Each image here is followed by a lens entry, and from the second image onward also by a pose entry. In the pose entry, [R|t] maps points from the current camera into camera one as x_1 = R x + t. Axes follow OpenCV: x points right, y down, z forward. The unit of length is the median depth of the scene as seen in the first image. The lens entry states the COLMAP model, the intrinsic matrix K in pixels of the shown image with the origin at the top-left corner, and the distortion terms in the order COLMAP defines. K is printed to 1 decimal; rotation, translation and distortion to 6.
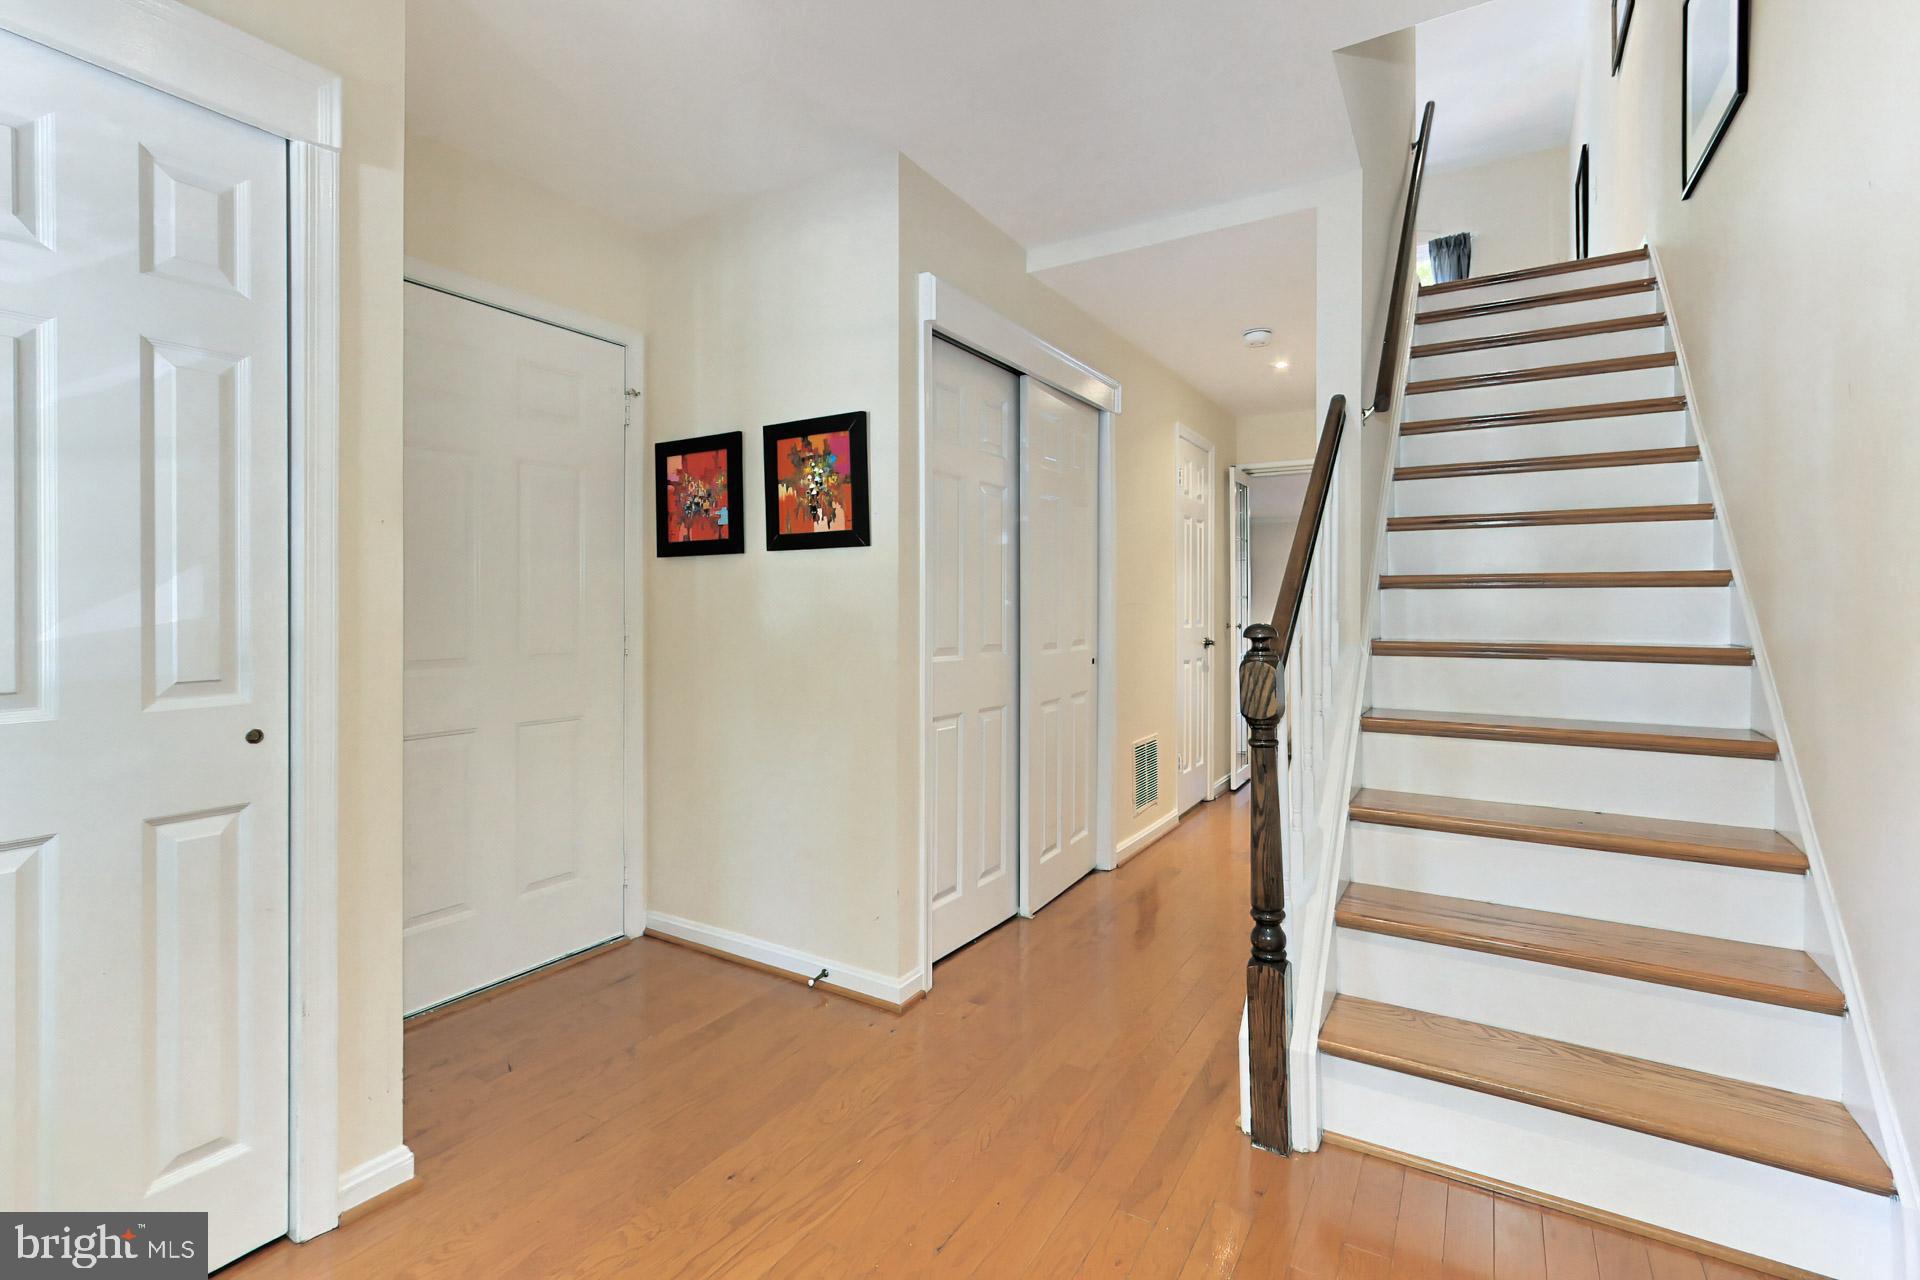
lens RADIAL K [[862.6, 0, 960.2], [0, 862.6, 589.1], [0, 0, 1]] dist [0.015975, -0.000021]
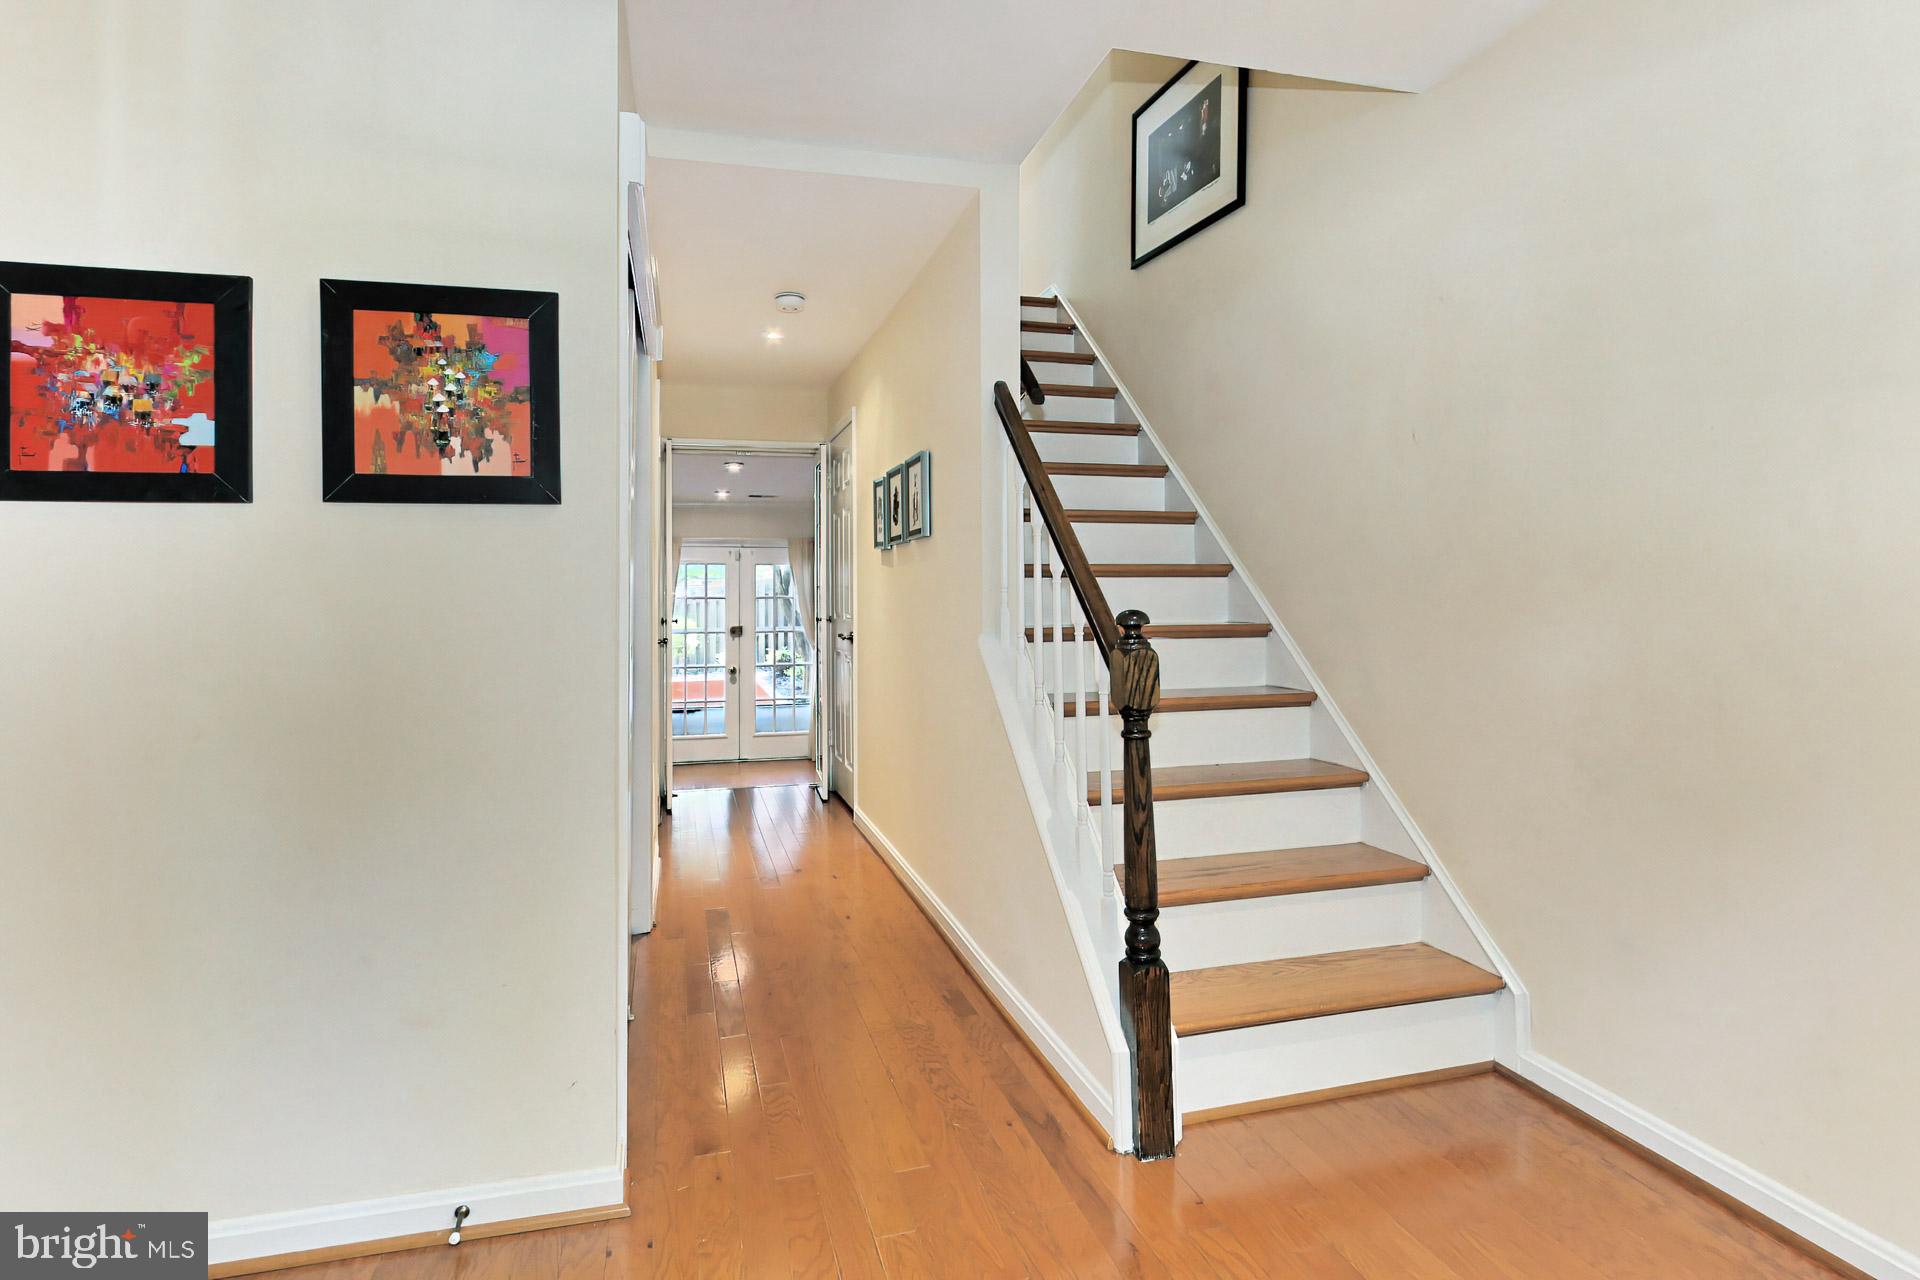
lens RADIAL K [[945.7, 0, 962.7], [0, 945.7, 564.4], [0, 0, 1]] dist [0.004488, 0.002137]
pose [[0.704132, 0.016667, 0.709874, -0.383945], [-0.004038, 0.999802, -0.019469, 0.007273], [-0.710058, 0.010842, 0.704060, 0.284862]]
